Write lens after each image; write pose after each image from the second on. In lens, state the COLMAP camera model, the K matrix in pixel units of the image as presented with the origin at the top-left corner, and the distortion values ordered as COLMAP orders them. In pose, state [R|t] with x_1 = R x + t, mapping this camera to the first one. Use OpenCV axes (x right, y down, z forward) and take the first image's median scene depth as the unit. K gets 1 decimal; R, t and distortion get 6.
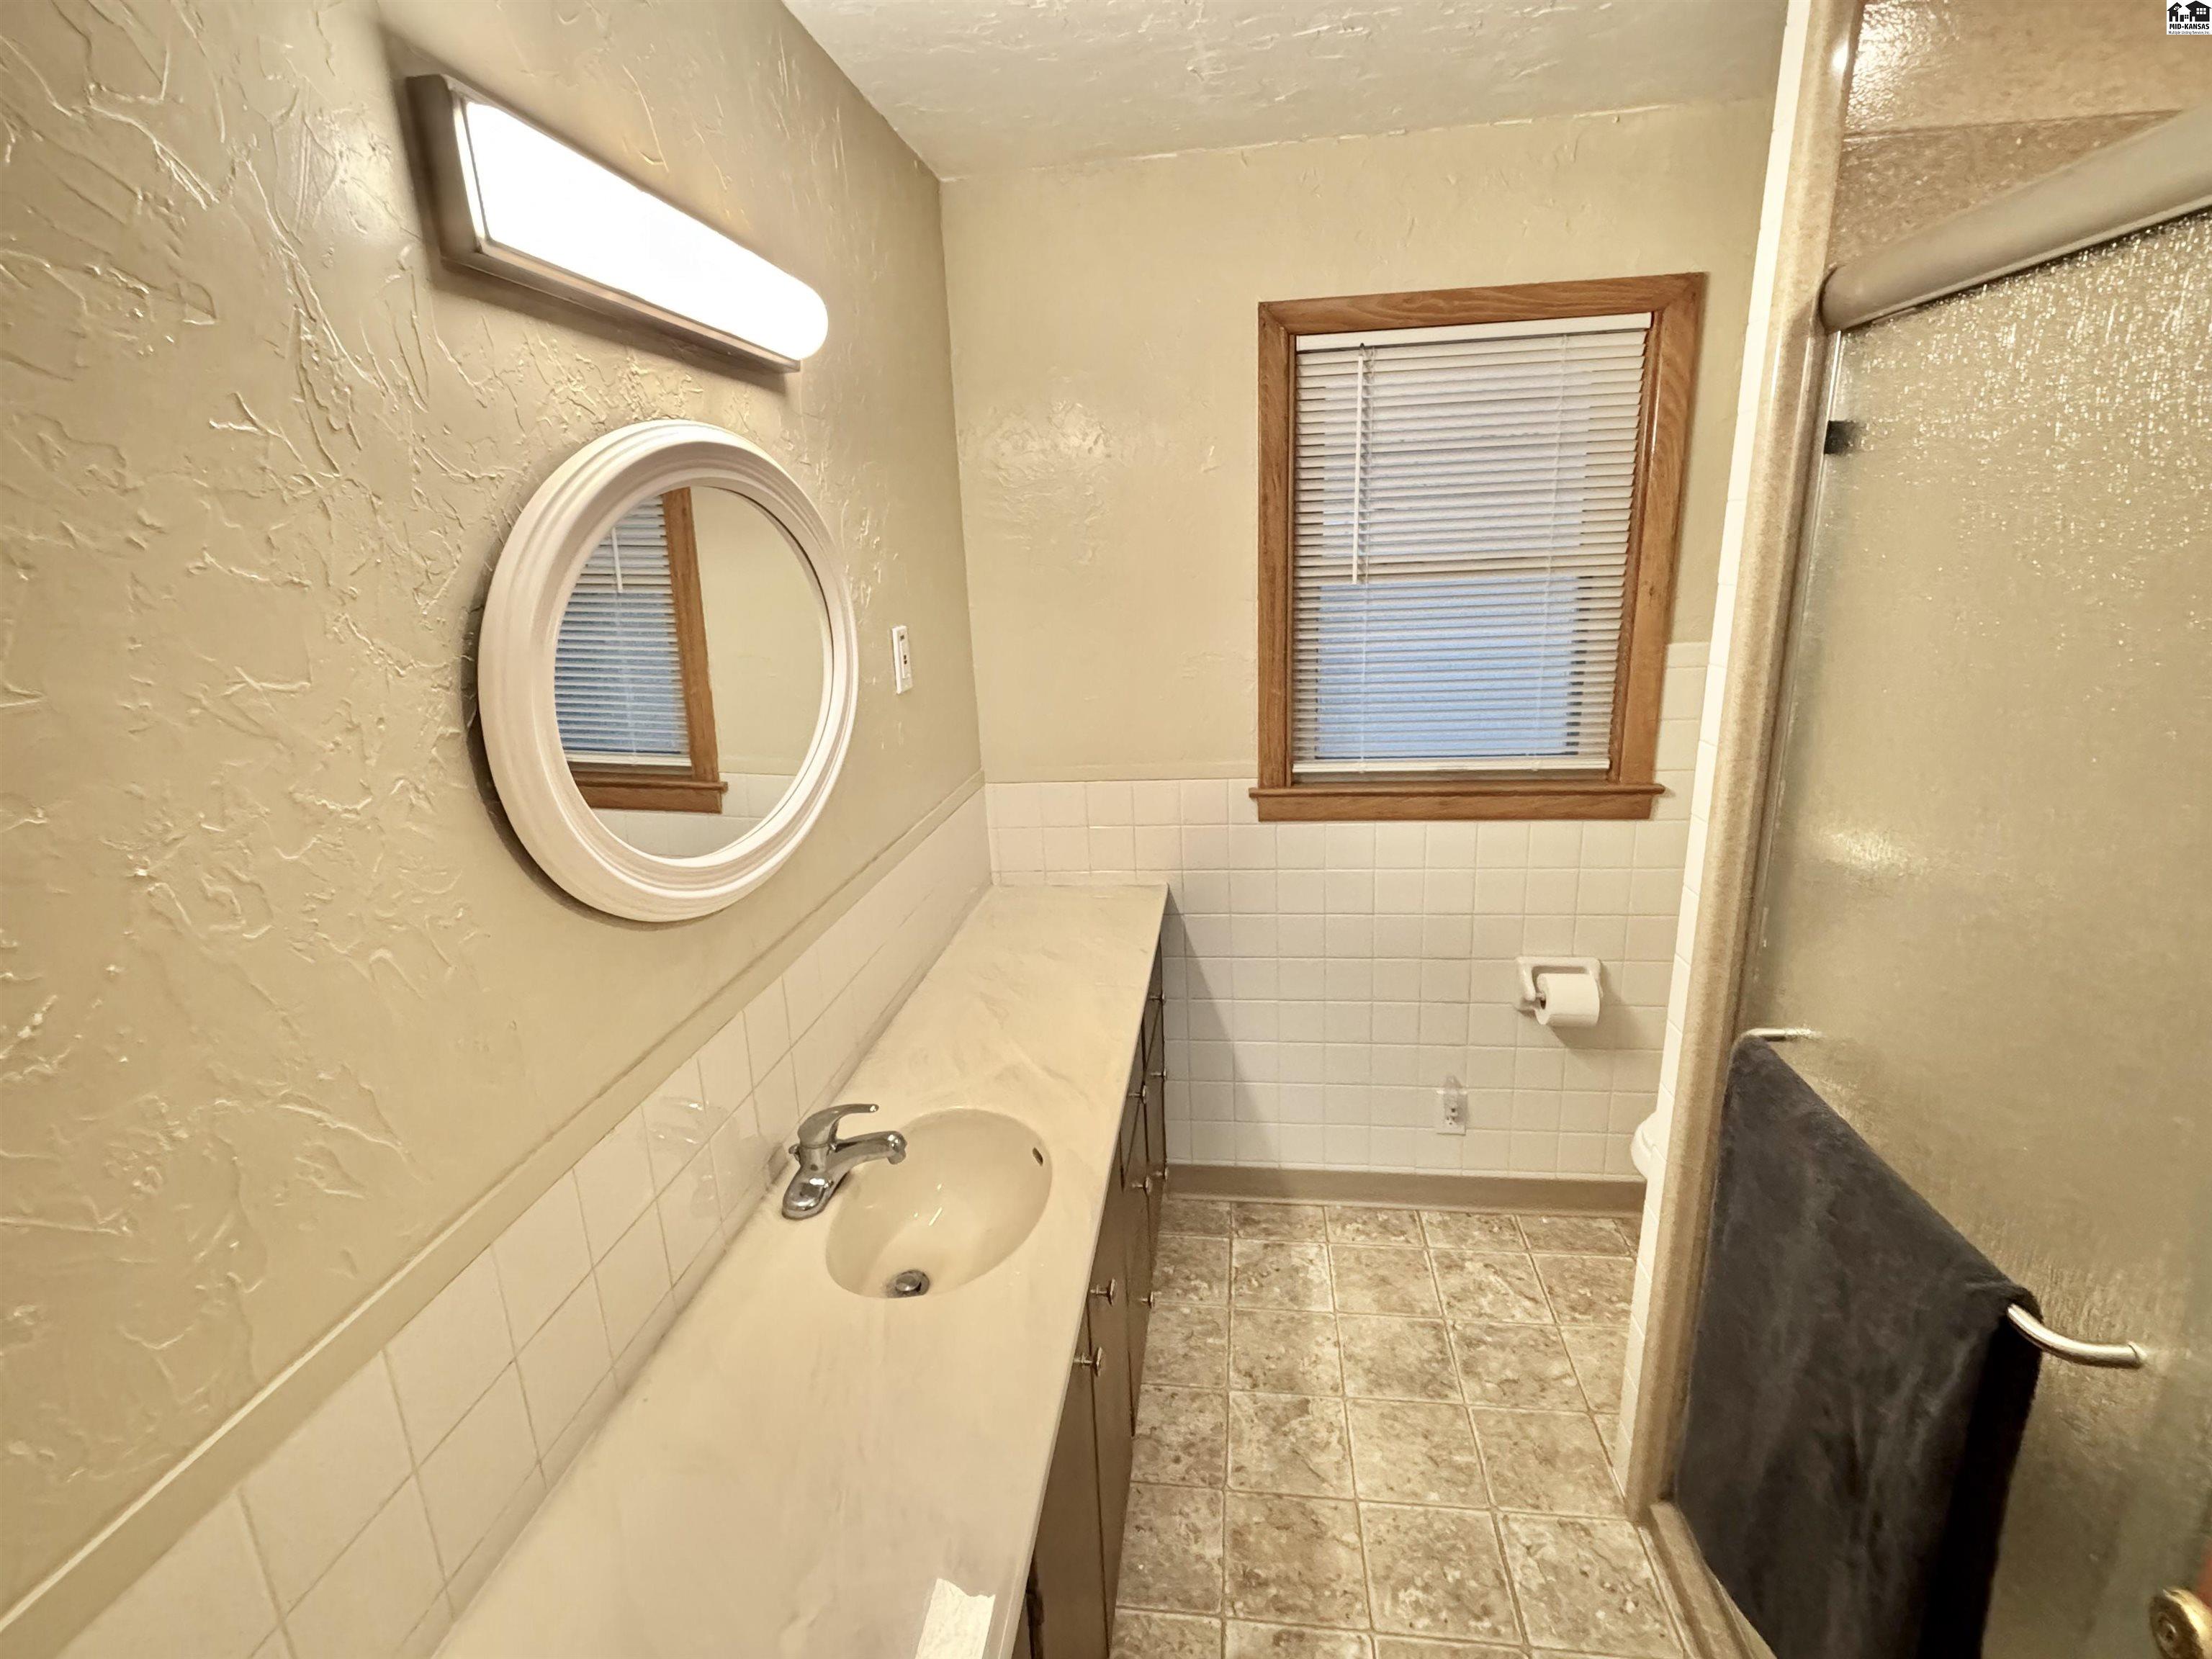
lens RADIAL K [[1039.6, 0, 1100.1], [0, 1039.6, 834.0], [0, 0, 1]] dist [-0.000546, -0.001353]
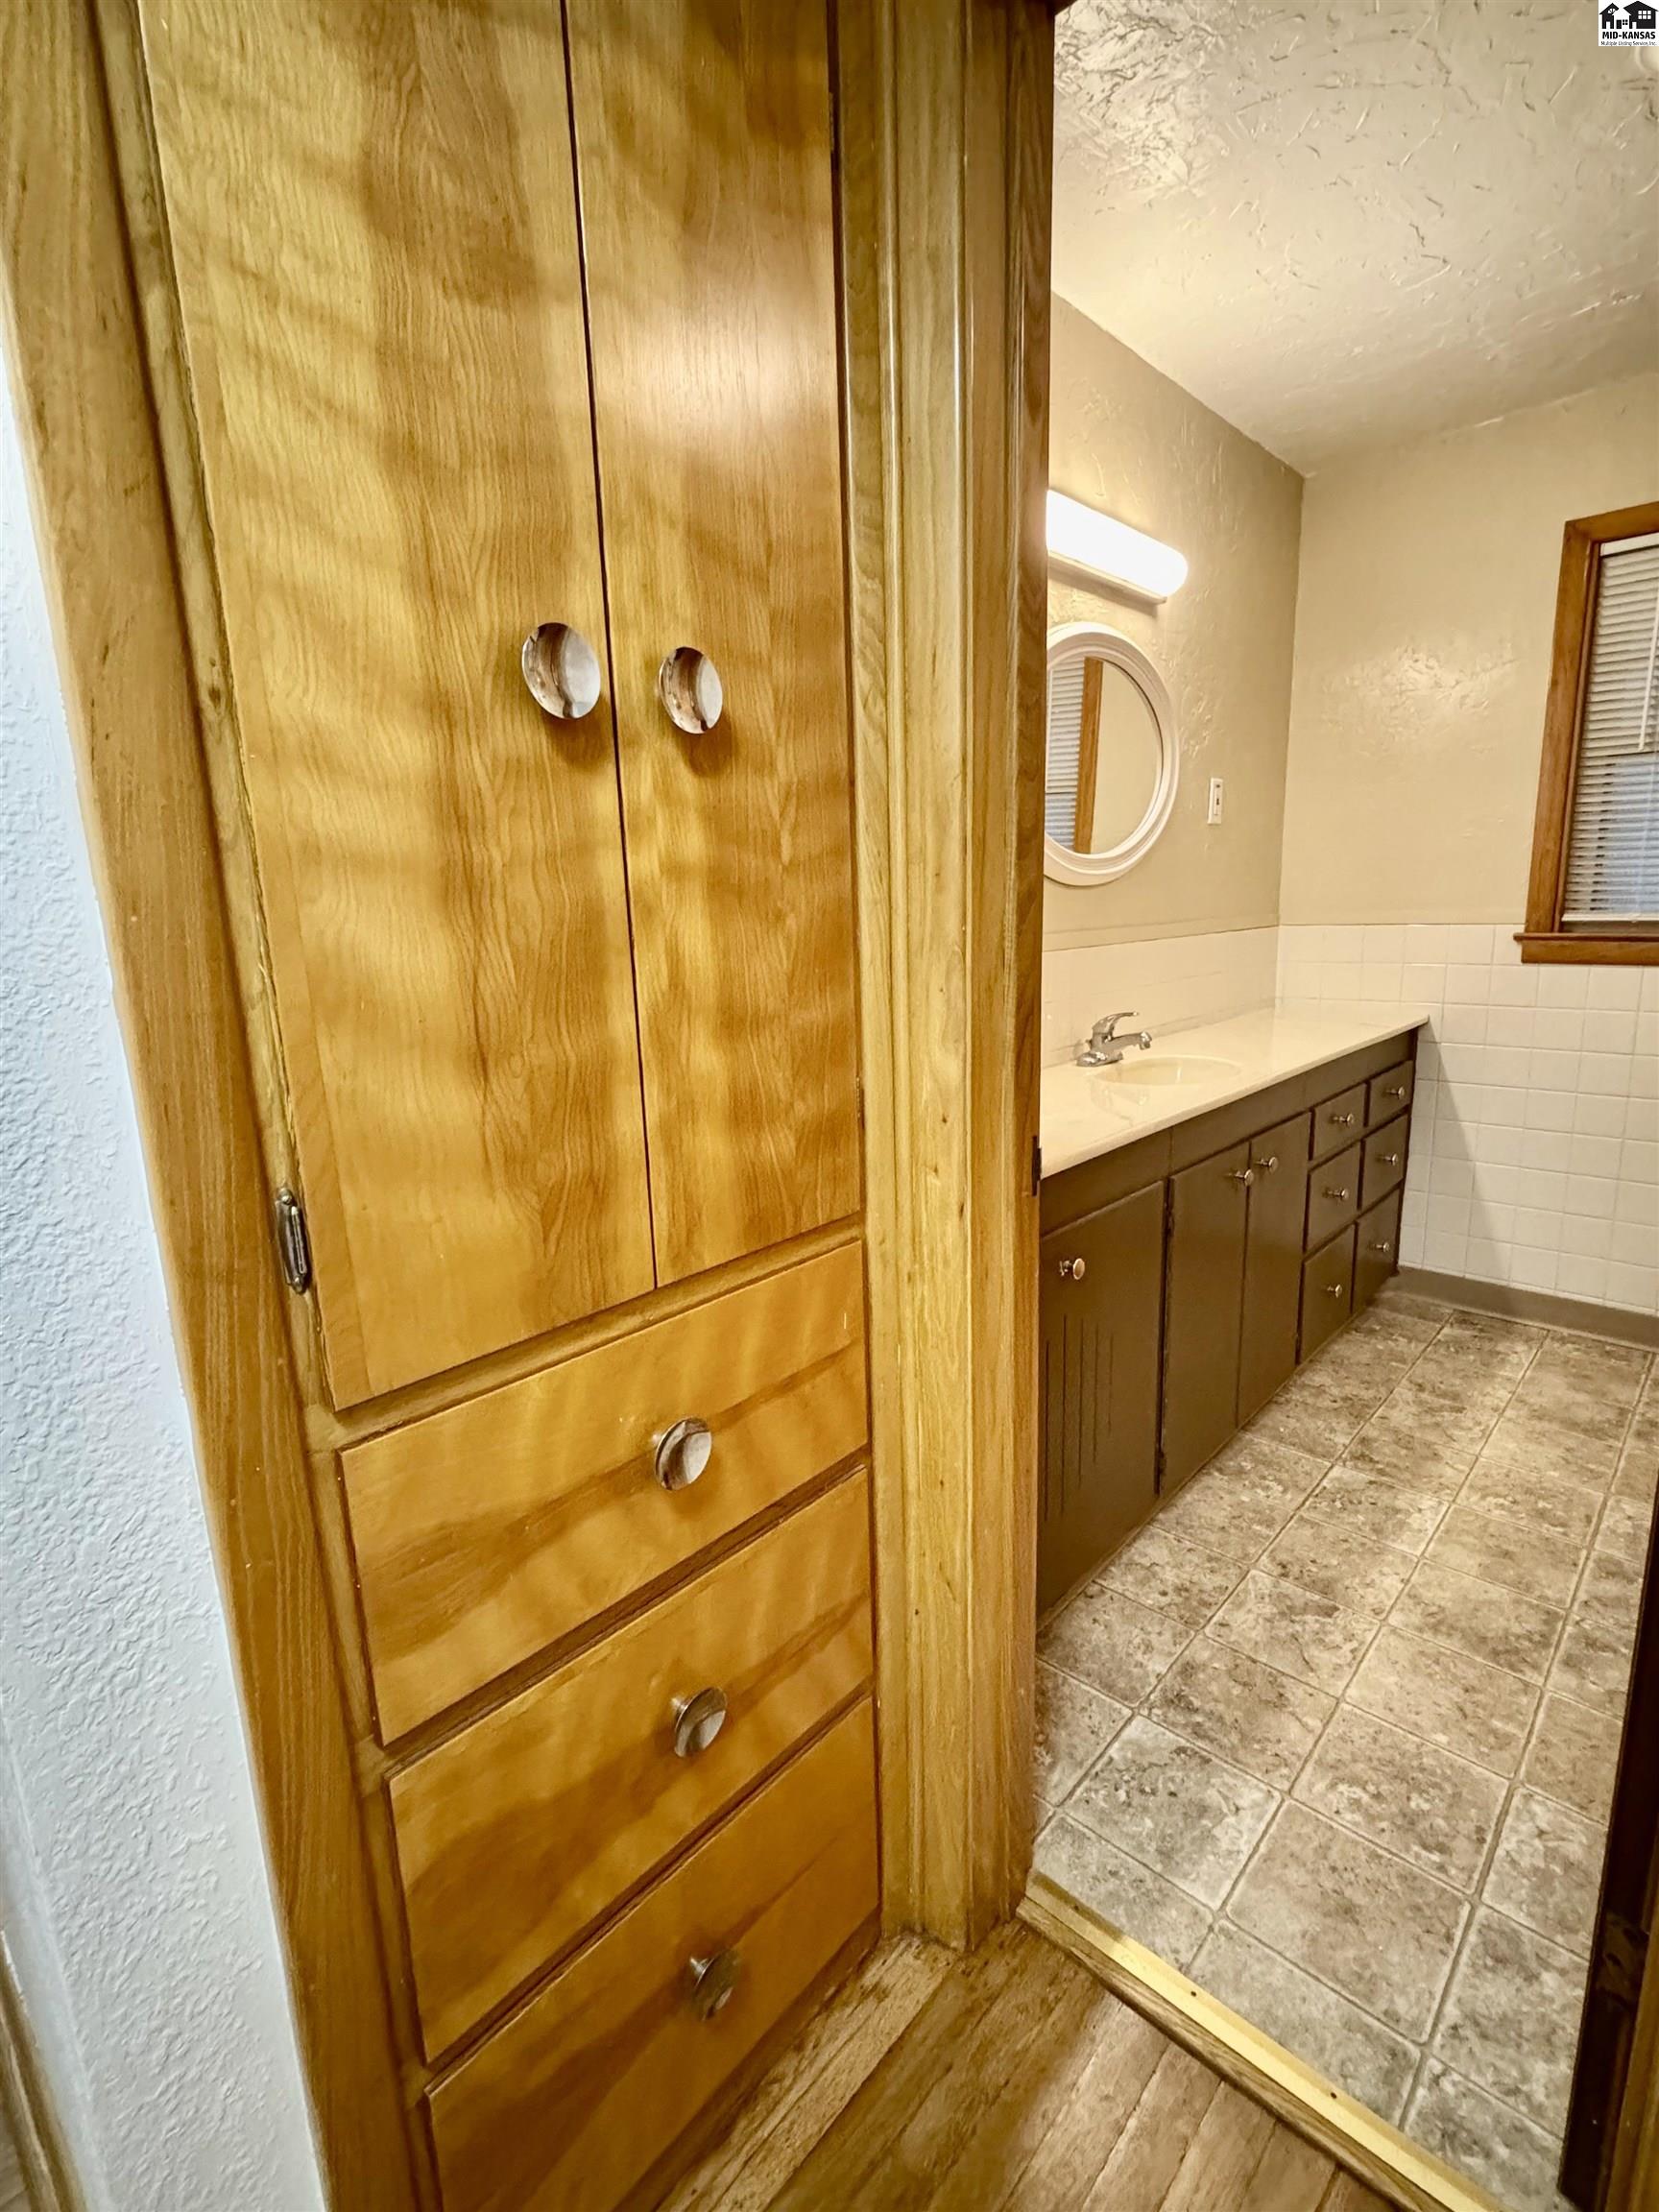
lens RADIAL K [[1039.6, 0, 825.0], [0, 1039.6, 1100.9], [0, 0, 1]] dist [-0.000546, -0.001353]
pose [[0.815398, 0.136432, -0.562595, 0.212317], [-0.161689, 0.986829, 0.004967, 0.289216], [0.555862, 0.086915, 0.826718, -0.428444]]
